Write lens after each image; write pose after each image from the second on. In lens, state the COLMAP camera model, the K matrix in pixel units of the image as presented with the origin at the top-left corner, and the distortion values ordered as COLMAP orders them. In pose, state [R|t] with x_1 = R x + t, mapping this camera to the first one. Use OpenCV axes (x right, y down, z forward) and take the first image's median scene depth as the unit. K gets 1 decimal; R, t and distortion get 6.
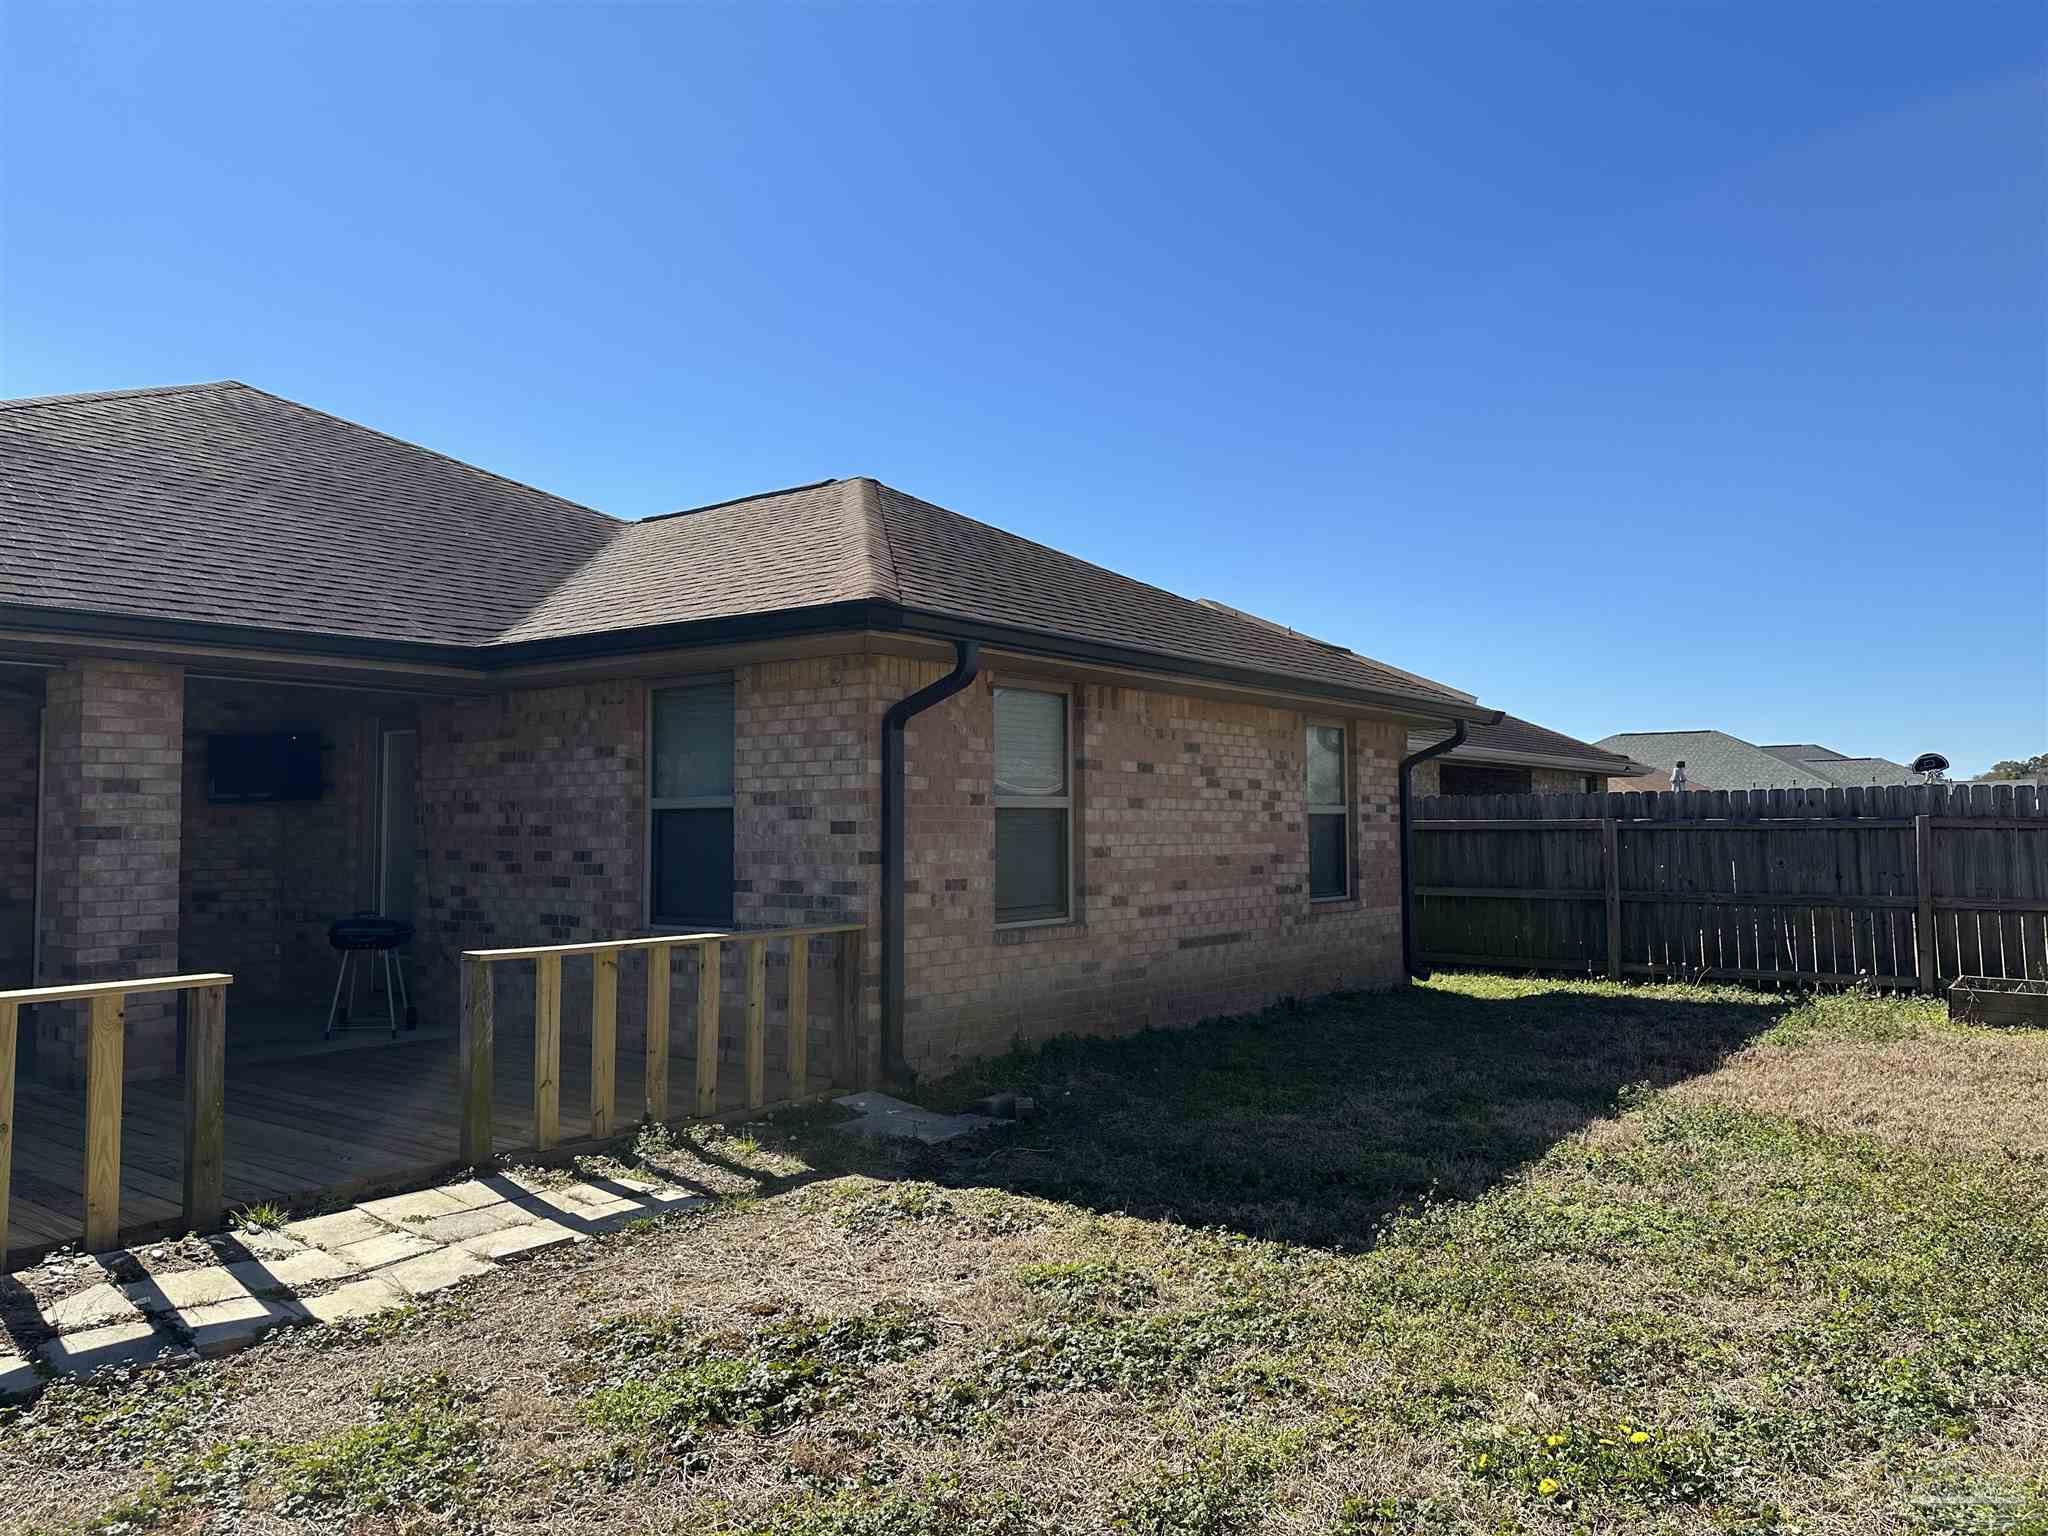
lens RADIAL K [[1425.0, 0, 1024.8], [0, 1425.0, 764.8], [0, 0, 1]] dist [0.029910, -0.043397]
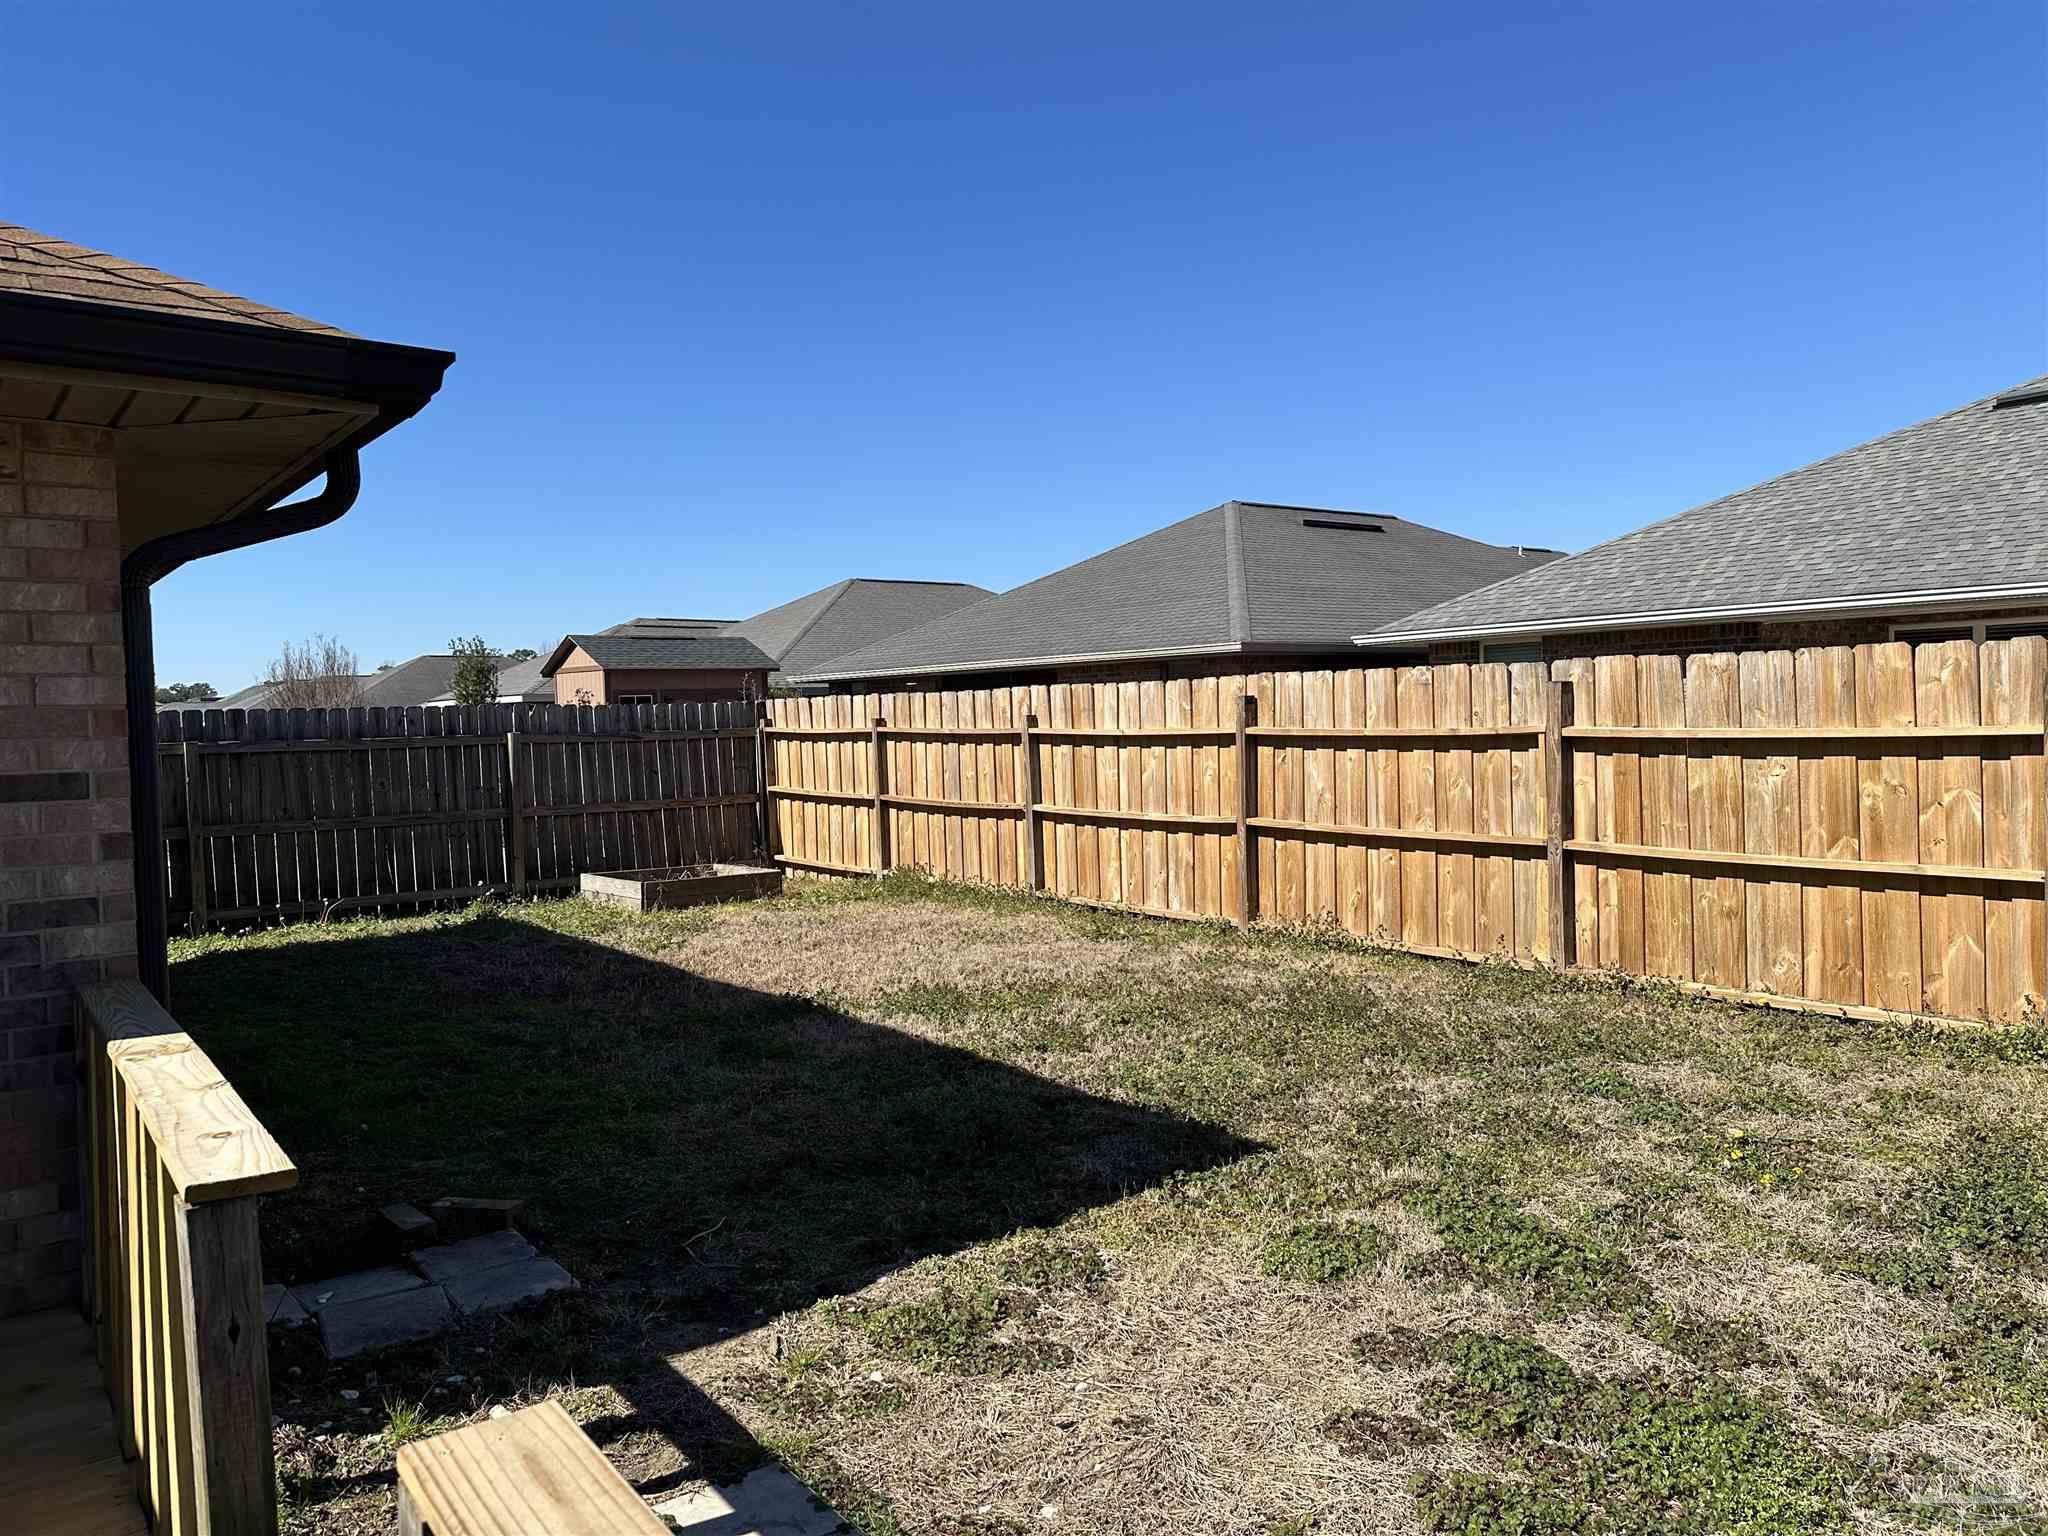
lens RADIAL K [[1425.0, 0, 1026.8], [0, 1425.0, 764.9], [0, 0, 1]] dist [0.029910, -0.043397]
pose [[0.211586, -0.034458, 0.976752, -0.333488], [-0.023838, 0.998899, 0.040403, 0.006247], [-0.977069, -0.031832, 0.210532, 0.375767]]
